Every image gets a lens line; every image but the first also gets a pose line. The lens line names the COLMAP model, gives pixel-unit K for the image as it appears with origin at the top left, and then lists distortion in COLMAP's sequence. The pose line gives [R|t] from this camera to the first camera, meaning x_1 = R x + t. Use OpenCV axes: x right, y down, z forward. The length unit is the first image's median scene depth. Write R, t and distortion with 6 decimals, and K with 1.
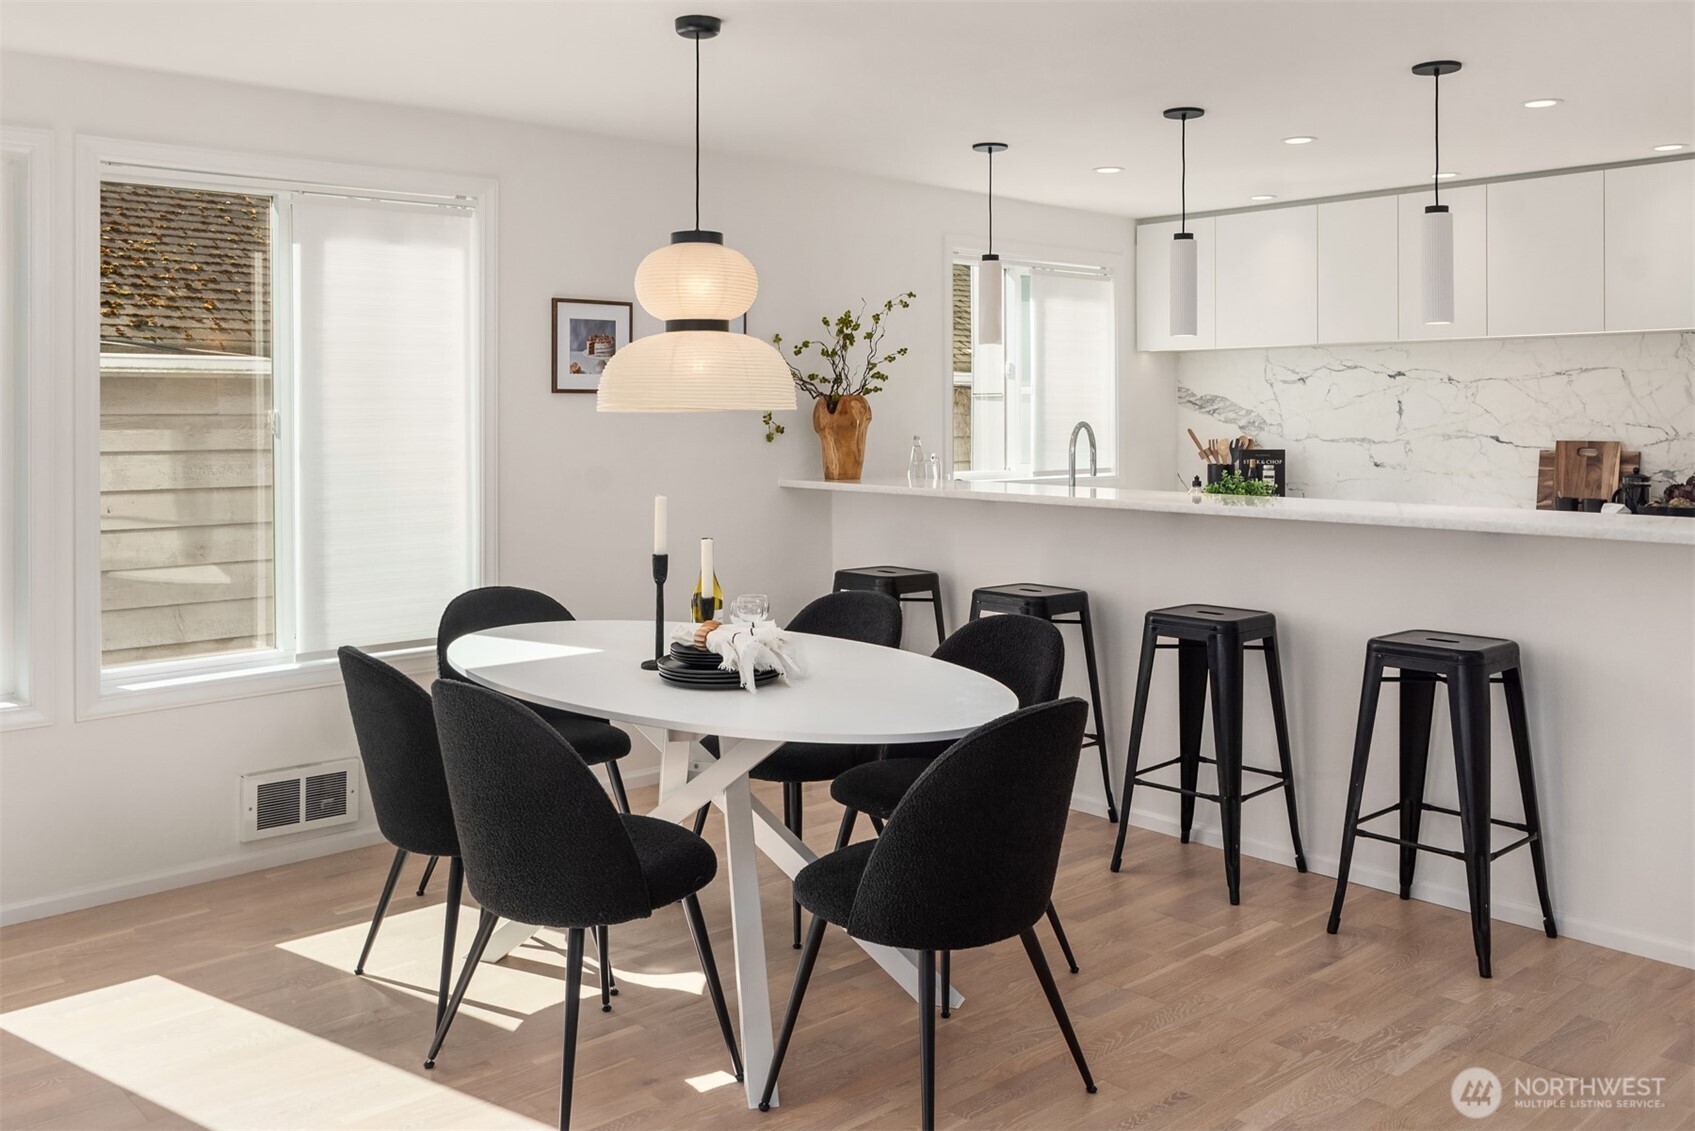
lens RADIAL K [[1403.5, 0, 869.9], [0, 1403.5, 429.6], [0, 0, 1]] dist [0.007381, -0.034938]
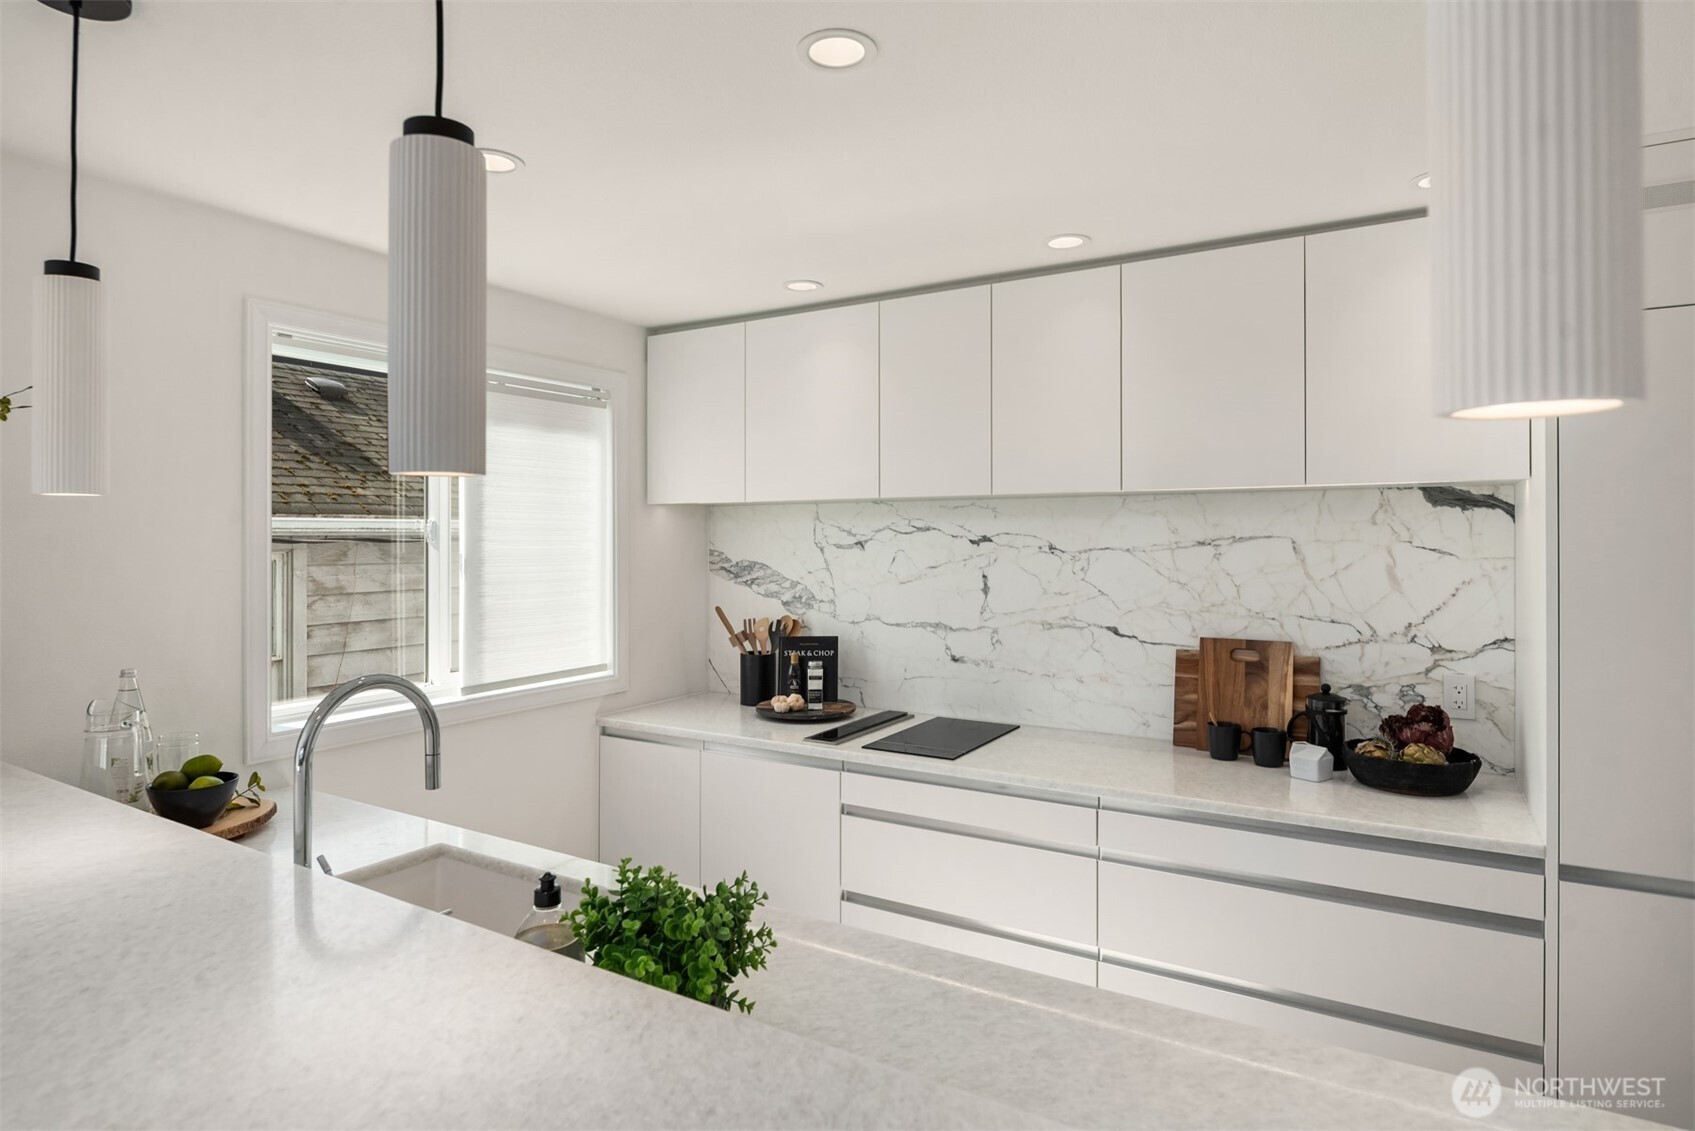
lens RADIAL K [[929.5, 0, 844.4], [0, 929.5, 525.8], [0, 0, 1]] dist [0.010765, -0.002897]
pose [[0.963119, 0.001913, 0.269069, 0.196512], [0.004290, 0.999738, -0.022463, -0.040633], [-0.269042, 0.022788, 0.962859, 0.618741]]
